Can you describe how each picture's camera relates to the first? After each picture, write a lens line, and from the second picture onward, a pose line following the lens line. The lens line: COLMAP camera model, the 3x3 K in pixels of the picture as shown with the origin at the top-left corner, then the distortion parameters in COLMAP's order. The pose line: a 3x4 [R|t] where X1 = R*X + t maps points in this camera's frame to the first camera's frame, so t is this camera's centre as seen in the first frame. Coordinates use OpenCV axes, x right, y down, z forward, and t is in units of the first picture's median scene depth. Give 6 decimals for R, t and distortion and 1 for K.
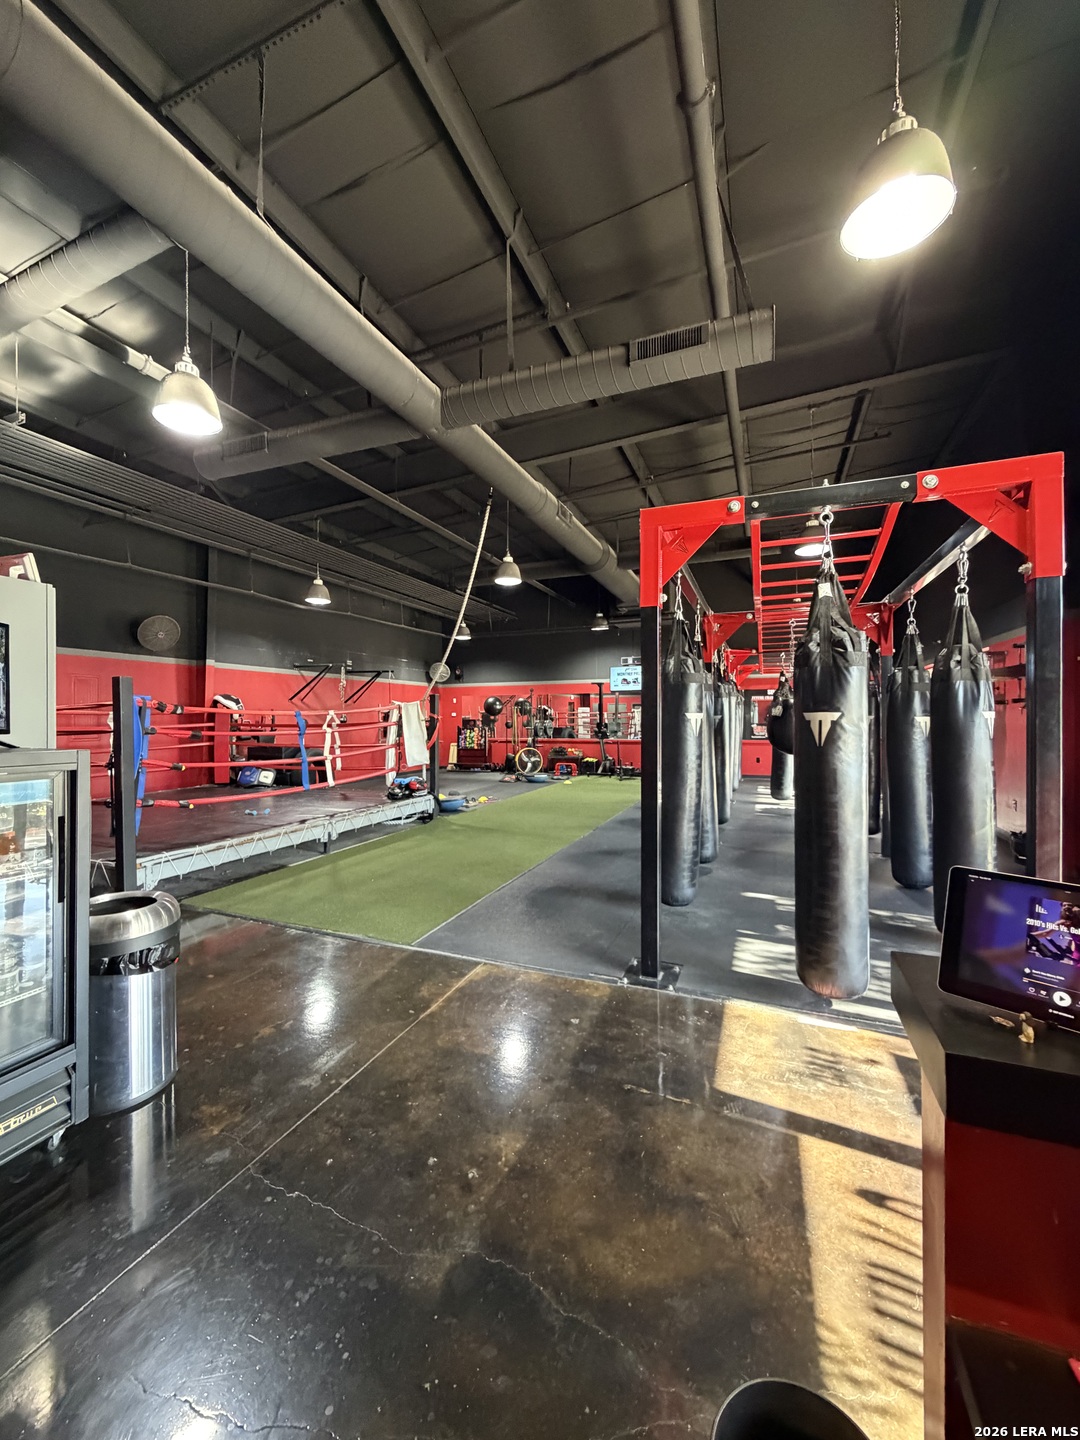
lens RADIAL K [[572.9, 0, 539.6], [0, 572.9, 718.0], [0, 0, 1]] dist [-0.001527, -0.000138]
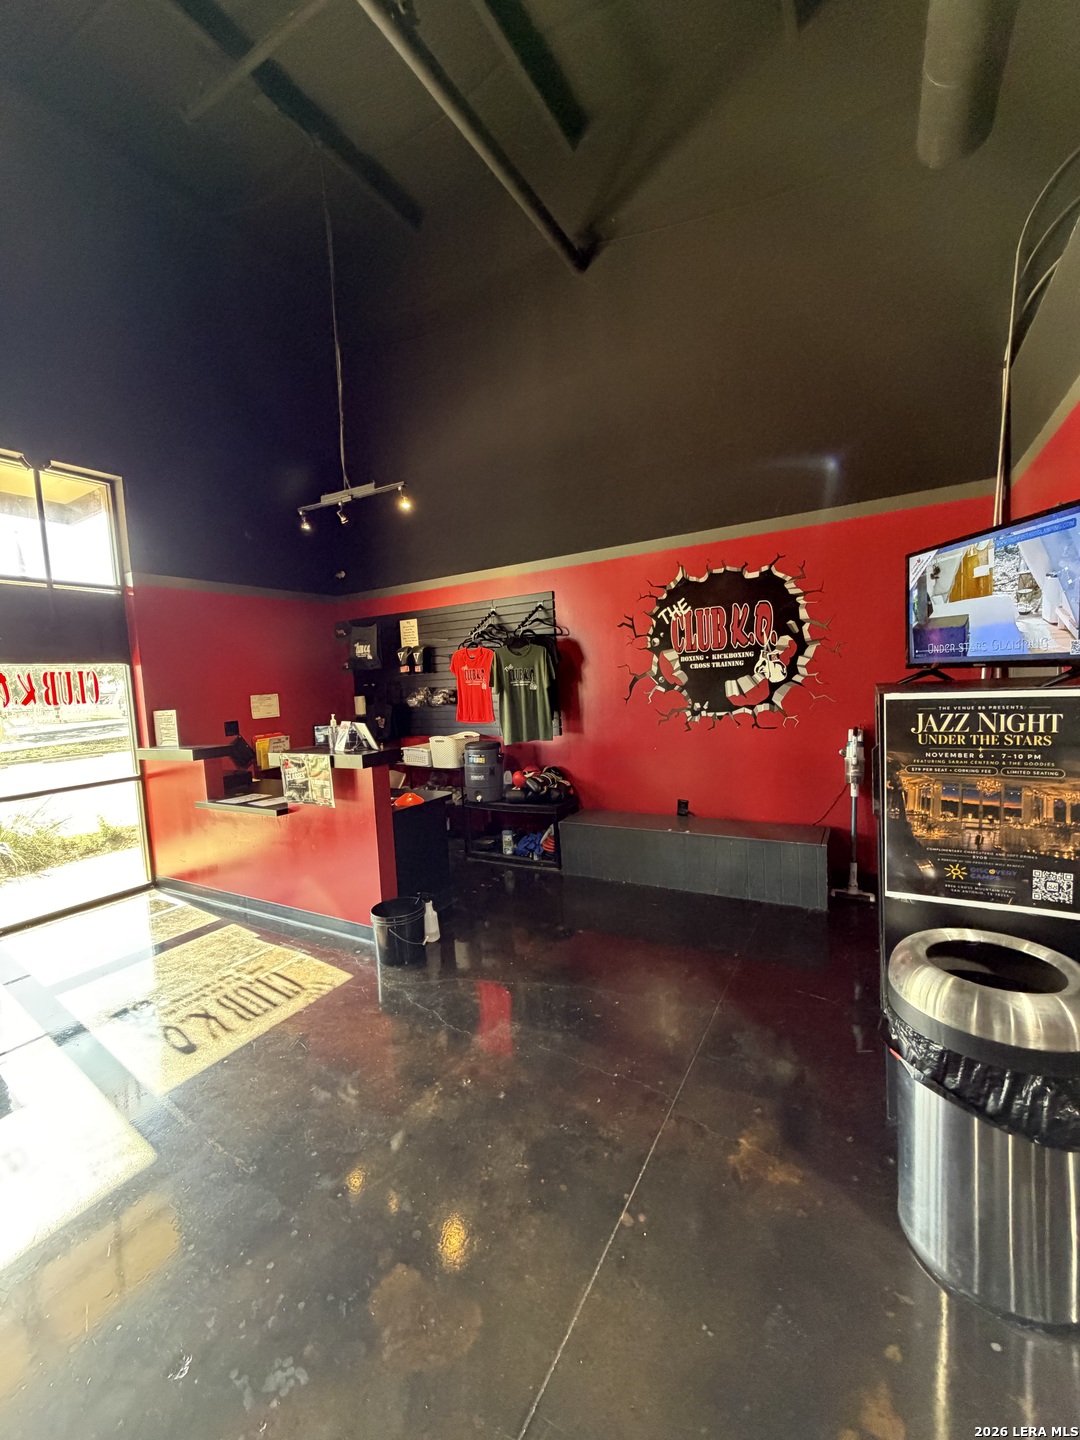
lens RADIAL K [[572.9, 0, 539.6], [0, 572.9, 718.0], [0, 0, 1]] dist [-0.001527, -0.000138]
pose [[-0.987843, 0.048901, 0.147560, -0.314516], [0.059887, 0.995680, 0.070951, 0.000599], [-0.143453, 0.078925, -0.986505, 1.385400]]
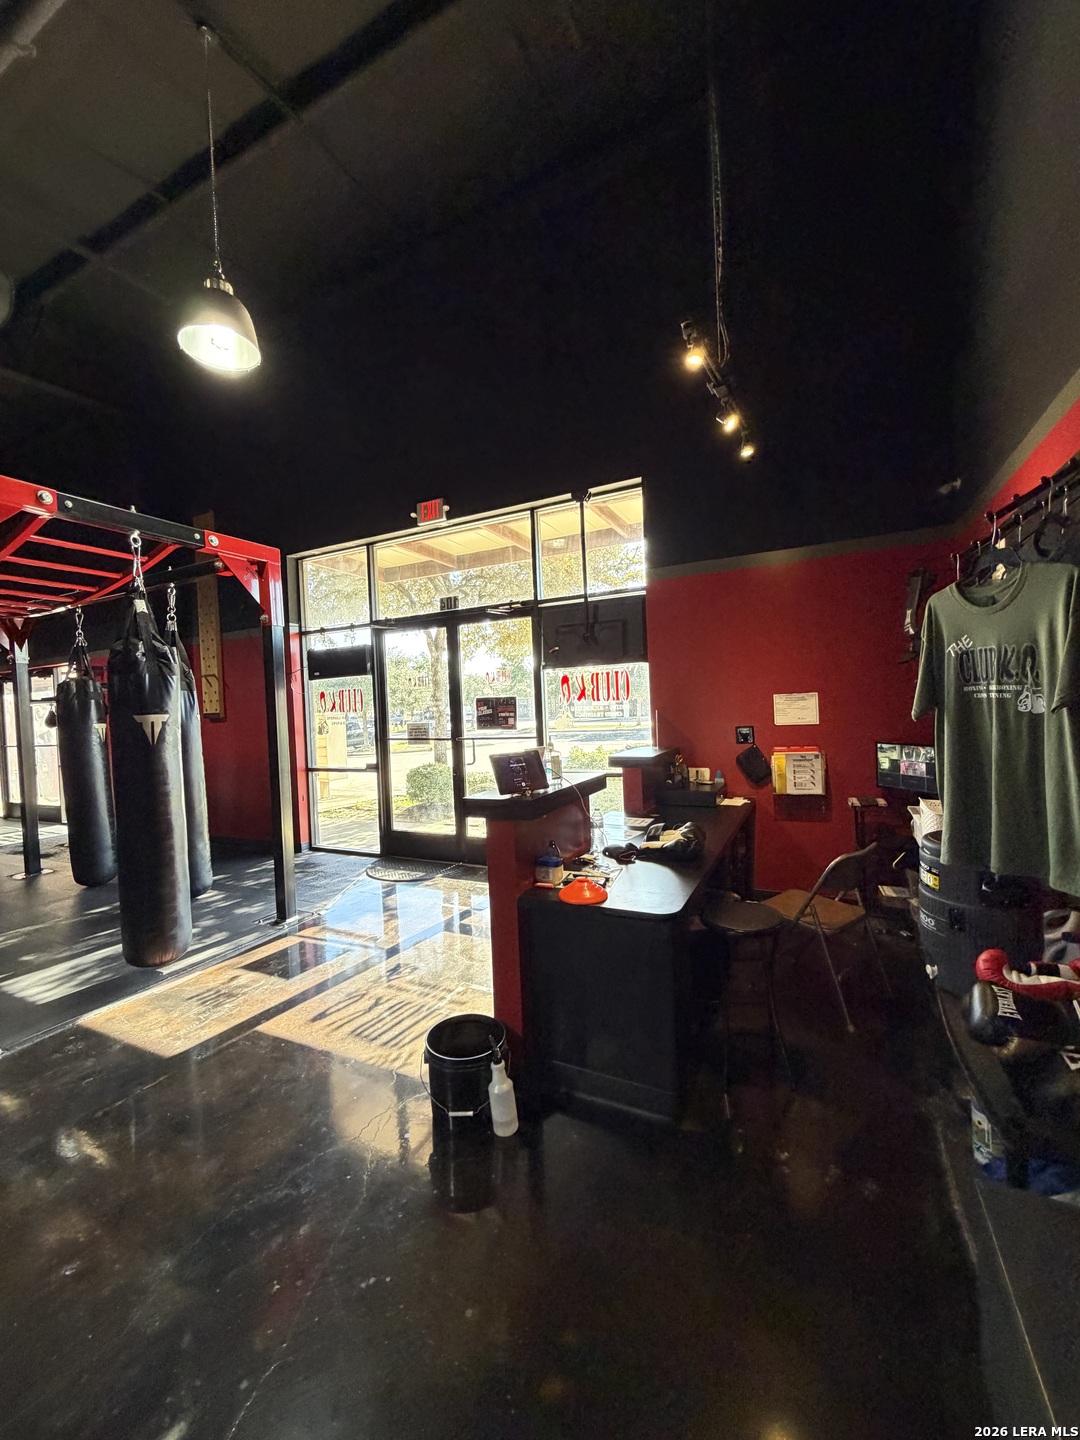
lens RADIAL K [[572.9, 0, 539.6], [0, 572.9, 718.0], [0, 0, 1]] dist [-0.001527, -0.000138]
pose [[0.078434, -0.019044, 0.996737, -0.589796], [0.044673, 0.998880, 0.015570, 0.013239], [-0.995918, 0.043306, 0.079197, 0.152295]]
